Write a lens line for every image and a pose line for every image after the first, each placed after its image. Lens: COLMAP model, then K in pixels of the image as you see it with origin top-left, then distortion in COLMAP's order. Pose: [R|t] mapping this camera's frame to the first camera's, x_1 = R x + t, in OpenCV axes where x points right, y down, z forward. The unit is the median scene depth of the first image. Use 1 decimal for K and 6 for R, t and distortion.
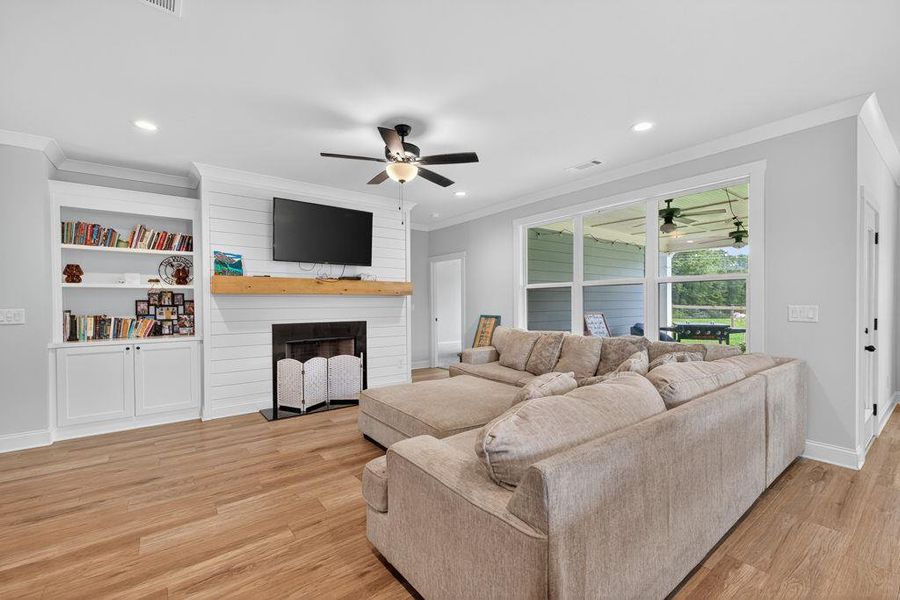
lens RADIAL K [[382.1, 0, 449.1], [0, 382.1, 299.8], [0, 0, 1]] dist [0.001254, 0.000208]
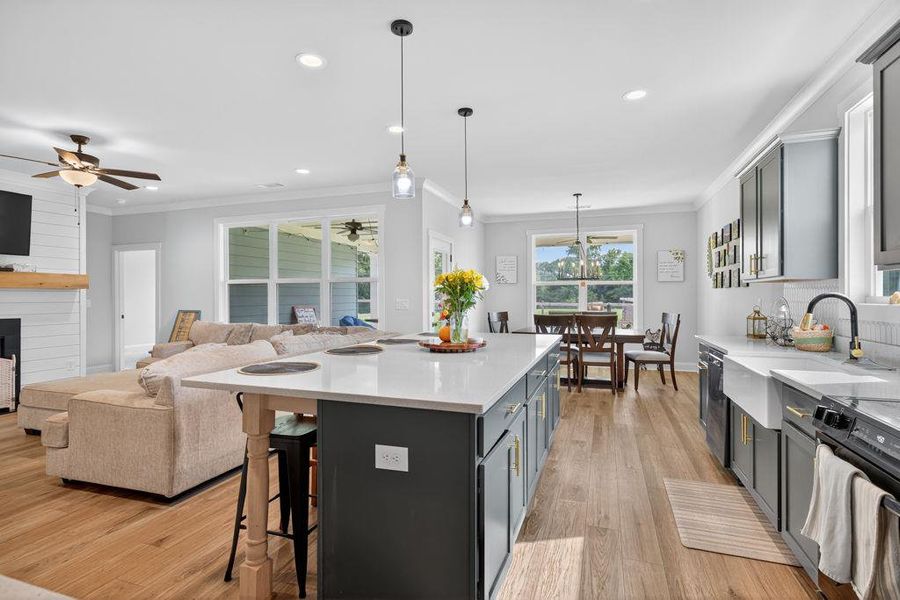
lens RADIAL K [[450.3, 0, 450.7], [0, 450.3, 294.4], [0, 0, 1]] dist [0.004392, 0.000368]
pose [[0.834197, 0.005323, 0.551442, 0.034152], [-0.005785, 0.999983, -0.000901, -0.003807], [-0.551437, -0.002438, 0.834213, -0.423841]]
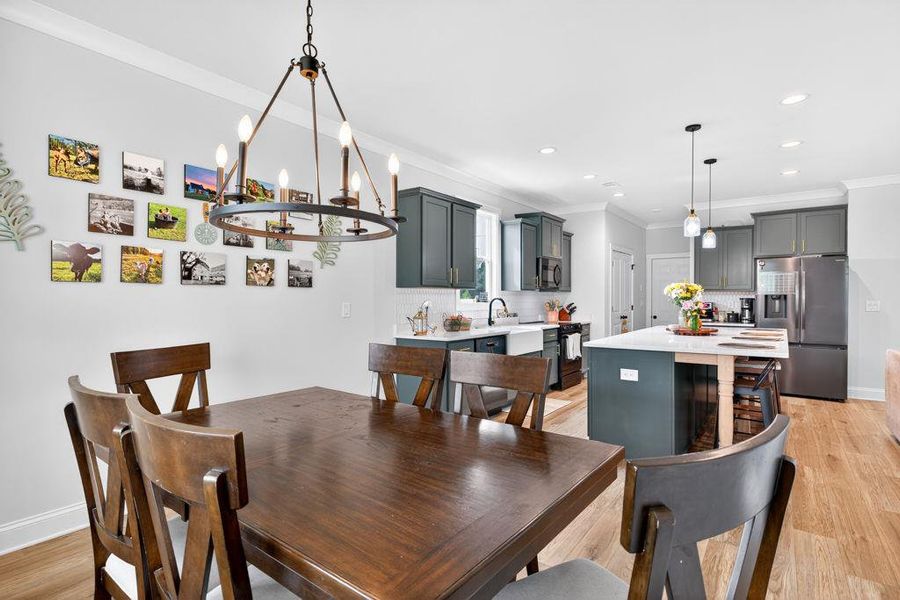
lens RADIAL K [[436.4, 0, 450.0], [0, 436.4, 300.0], [0, 0, 1]] dist [0.000844, 0.000189]
pose [[-0.963241, 0.006451, -0.268560, 1.073473], [0.006417, 0.999979, 0.001002, -0.003437], [0.268561, -0.000758, -0.963262, 0.794535]]
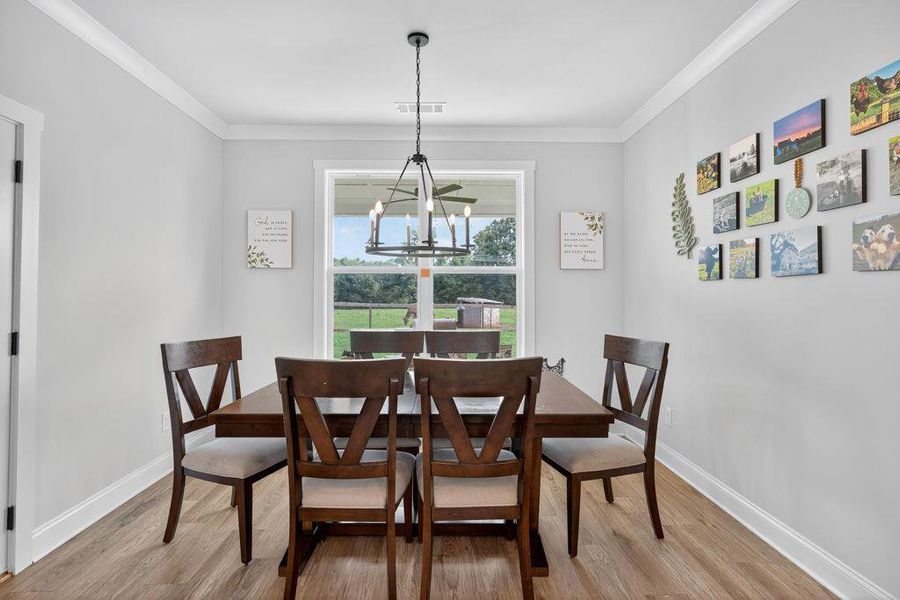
lens RADIAL K [[450.3, 0, 450.7], [0, 450.3, 294.4], [0, 0, 1]] dist [0.004392, 0.000368]
pose [[0.584011, 0.007966, 0.811706, 0.689266], [-0.010455, 0.999943, -0.002290, -0.003211], [-0.811678, -0.007149, 0.584061, 0.151751]]
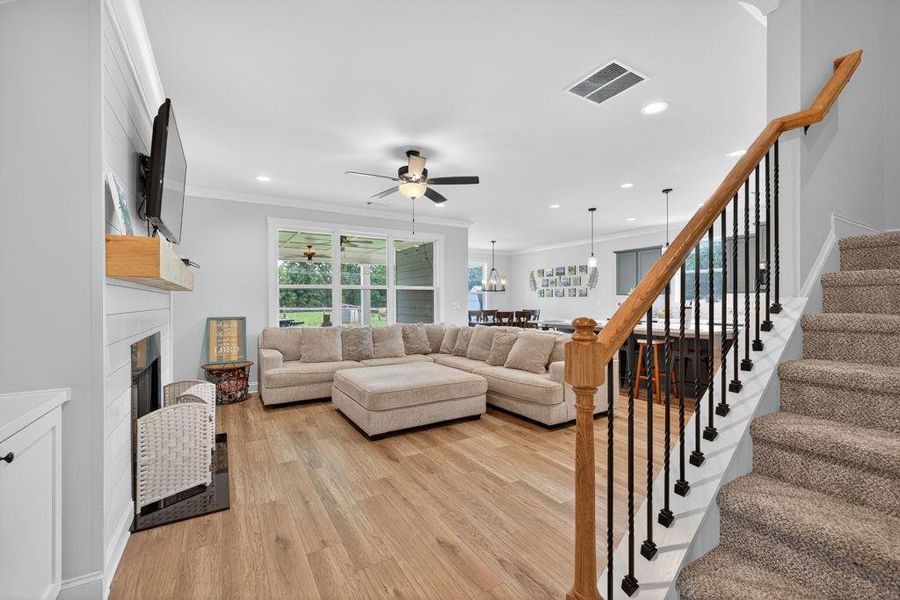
lens RADIAL K [[376.8, 0, 447.7], [0, 376.8, 301.8], [0, 0, 1]] dist [0.002698, 0.000805]
pose [[0.108029, 0.002788, 0.994144, -0.830621], [-0.002887, 0.999993, -0.002491, 0.007935], [-0.994144, -0.002601, 0.108037, 0.512826]]
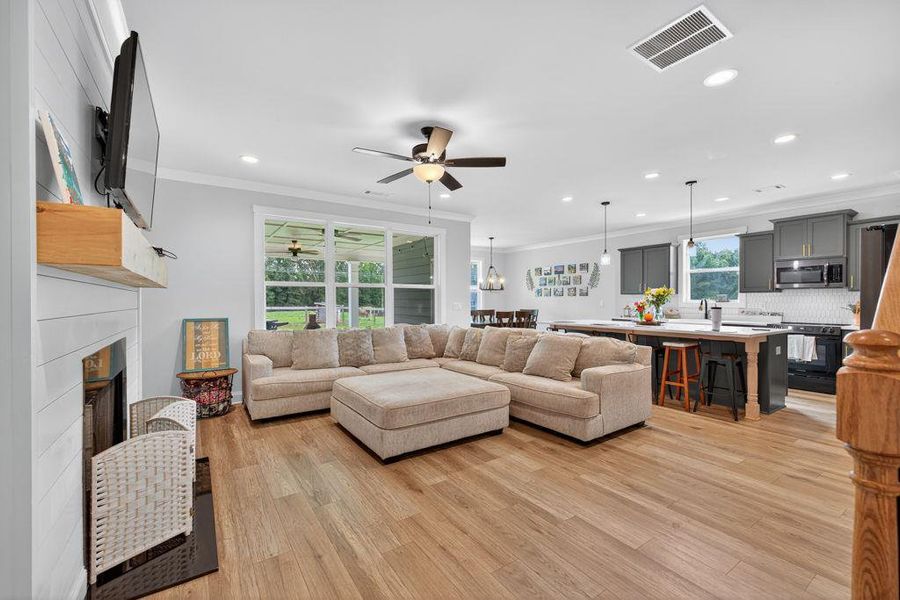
lens RADIAL K [[376.8, 0, 447.7], [0, 376.8, 301.8], [0, 0, 1]] dist [0.002698, 0.000805]
pose [[0.058262, 0.000813, 0.998301, -0.740720], [-0.004254, 0.999991, -0.000566, 0.007441], [-0.998292, -0.004214, 0.058265, 0.593268]]
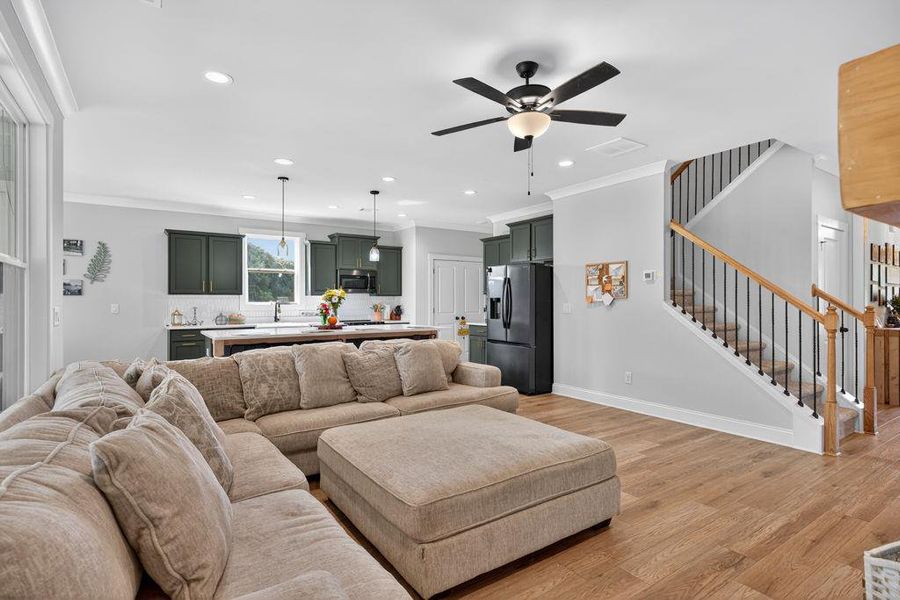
lens RADIAL K [[450.3, 0, 450.7], [0, 450.3, 294.4], [0, 0, 1]] dist [0.004392, 0.000368]
pose [[-0.998588, 0.008088, 0.052496, -0.007847], [0.006928, 0.999729, -0.022235, 0.007831], [-0.052662, -0.021840, -0.998374, 1.253410]]
